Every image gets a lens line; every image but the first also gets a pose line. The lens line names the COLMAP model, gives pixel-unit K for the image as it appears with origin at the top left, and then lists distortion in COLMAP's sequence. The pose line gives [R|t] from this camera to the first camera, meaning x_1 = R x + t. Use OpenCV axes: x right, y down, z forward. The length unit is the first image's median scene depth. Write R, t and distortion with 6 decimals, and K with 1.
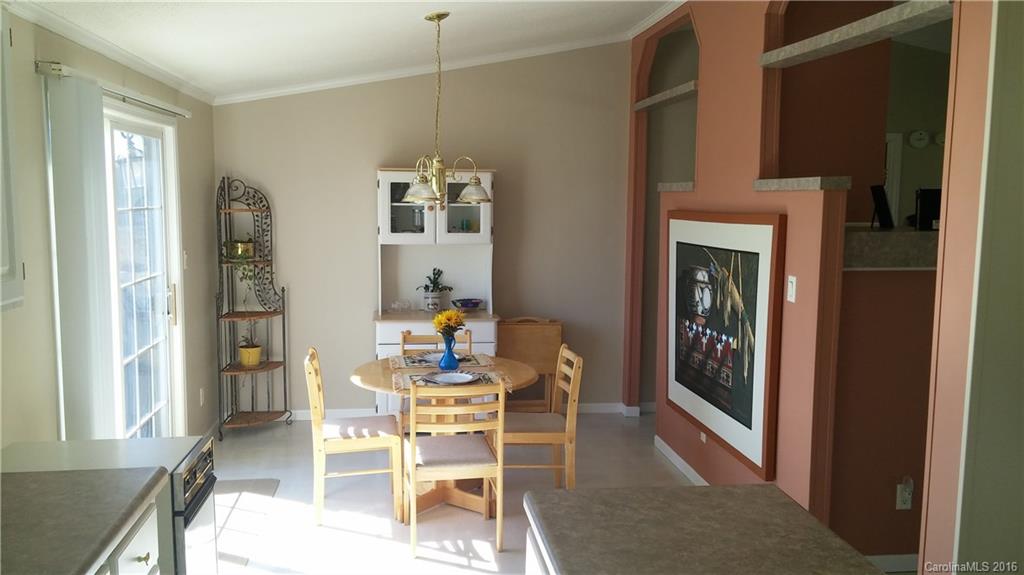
lens RADIAL K [[869.8, 0, 515.6], [0, 869.8, 293.1], [0, 0, 1]] dist [0.094170, -0.126021]
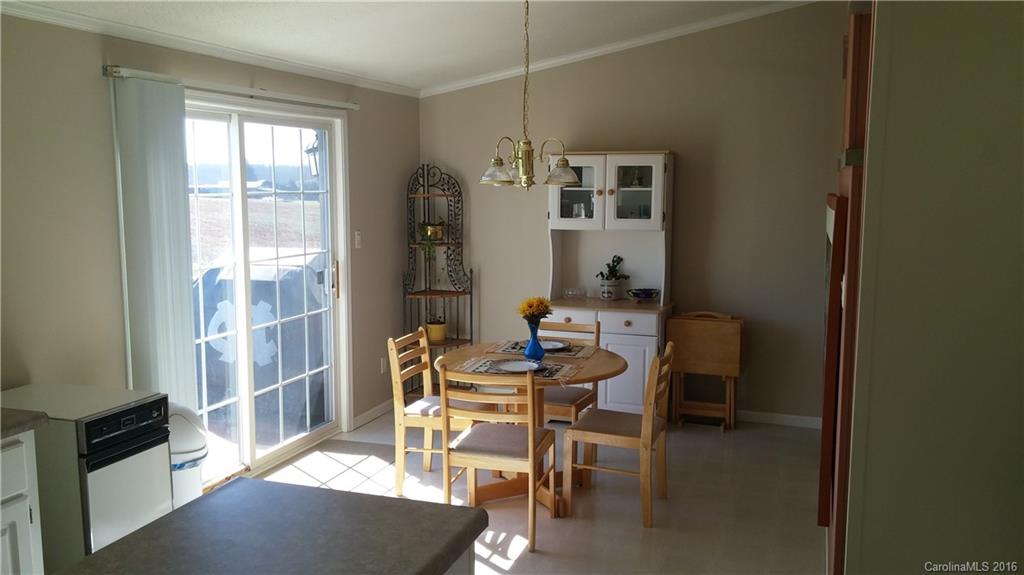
lens RADIAL K [[869.8, 0, 515.6], [0, 869.8, 293.1], [0, 0, 1]] dist [0.094170, -0.126021]
pose [[0.894372, 0.050773, -0.444434, 0.249469], [-0.044523, 0.998708, 0.024497, -0.005715], [0.445103, -0.002122, 0.895477, 0.091878]]
